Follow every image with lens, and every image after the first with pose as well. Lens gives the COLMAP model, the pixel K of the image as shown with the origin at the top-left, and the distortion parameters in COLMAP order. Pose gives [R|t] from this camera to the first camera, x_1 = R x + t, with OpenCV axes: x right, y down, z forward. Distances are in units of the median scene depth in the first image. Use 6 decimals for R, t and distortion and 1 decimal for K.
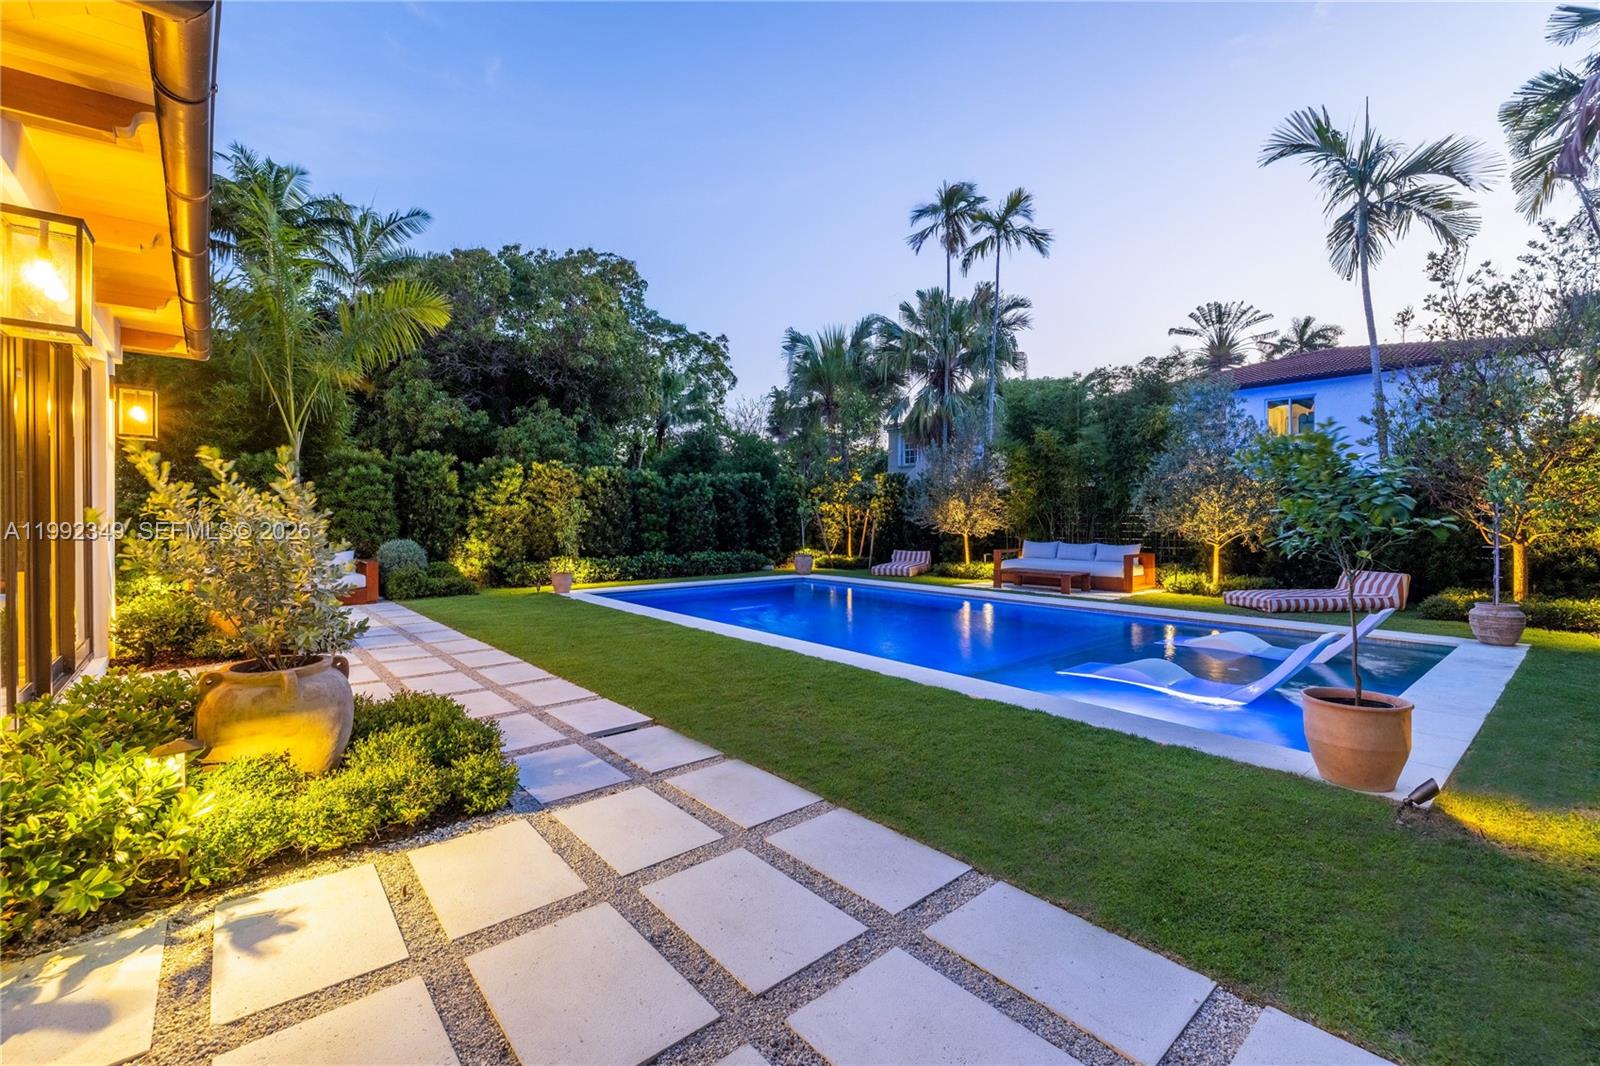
lens RADIAL K [[669.5, 0, 792.1], [0, 669.5, 528.0], [0, 0, 1]] dist [0.000173, 0.000579]
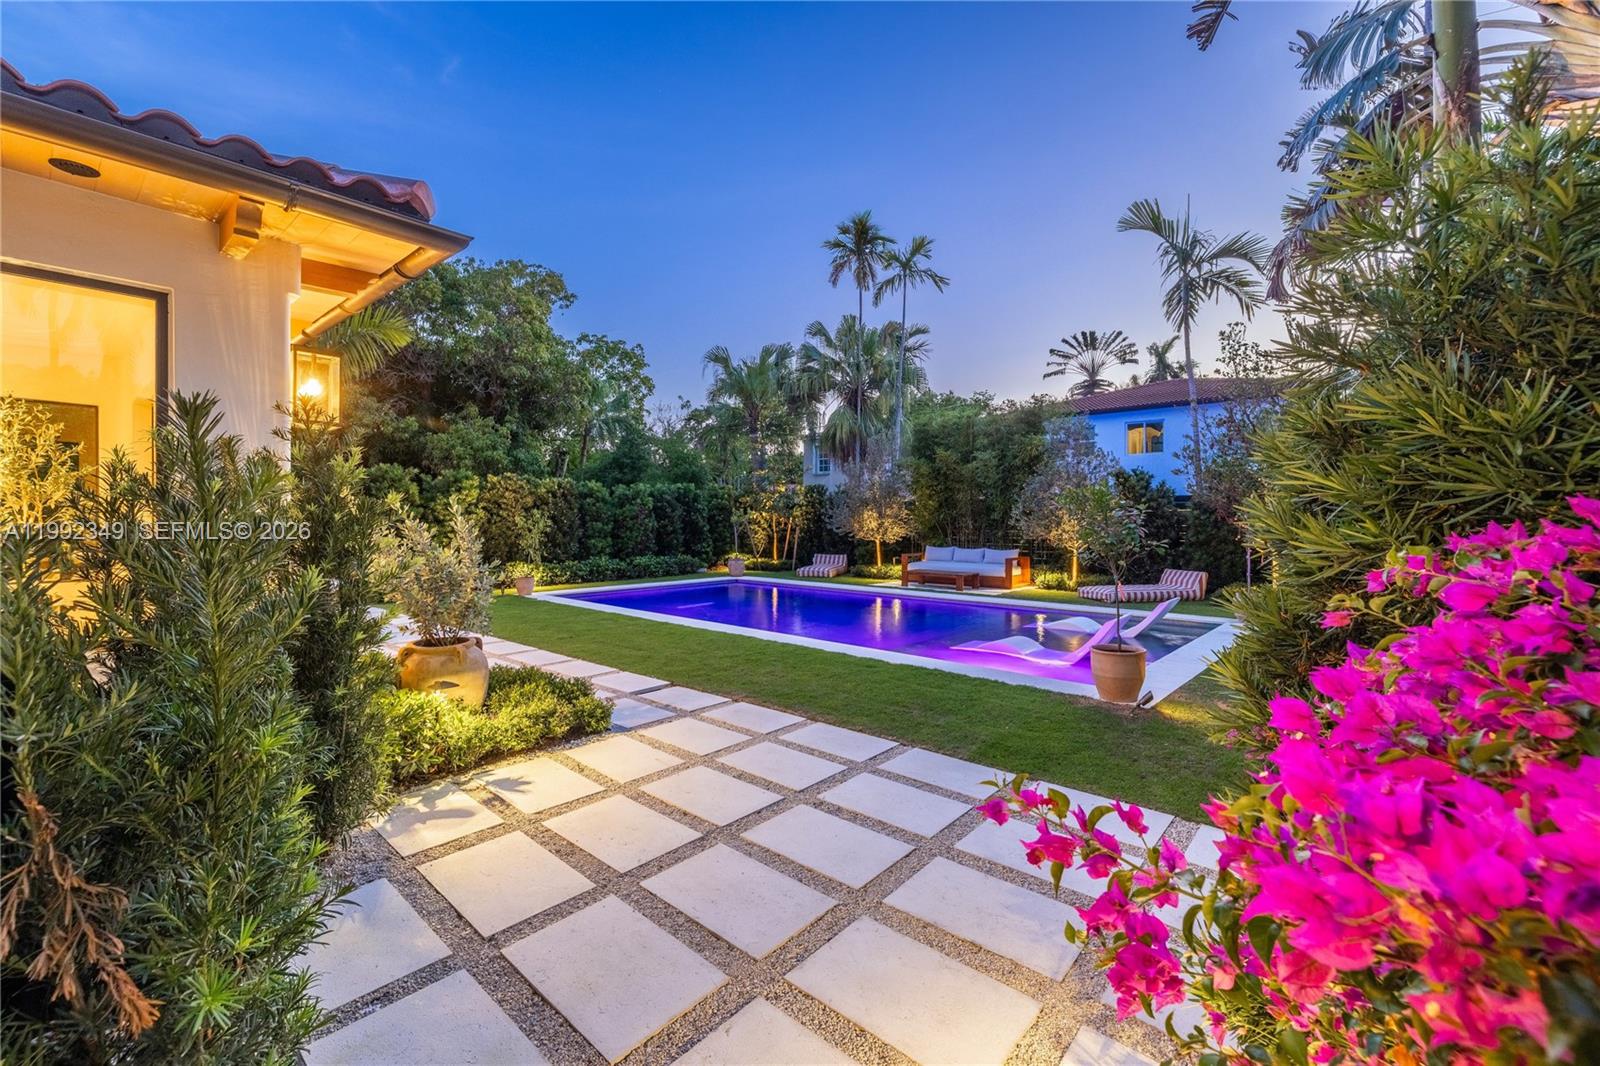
lens RADIAL K [[669.5, 0, 796.4], [0, 669.5, 530.8], [0, 0, 1]] dist [0.000173, 0.000579]
pose [[0.989816, 0.001065, 0.142347, -0.050629], [-0.001488, 0.999995, 0.002866, -0.011840], [-0.142343, -0.003048, 0.989813, -0.141529]]
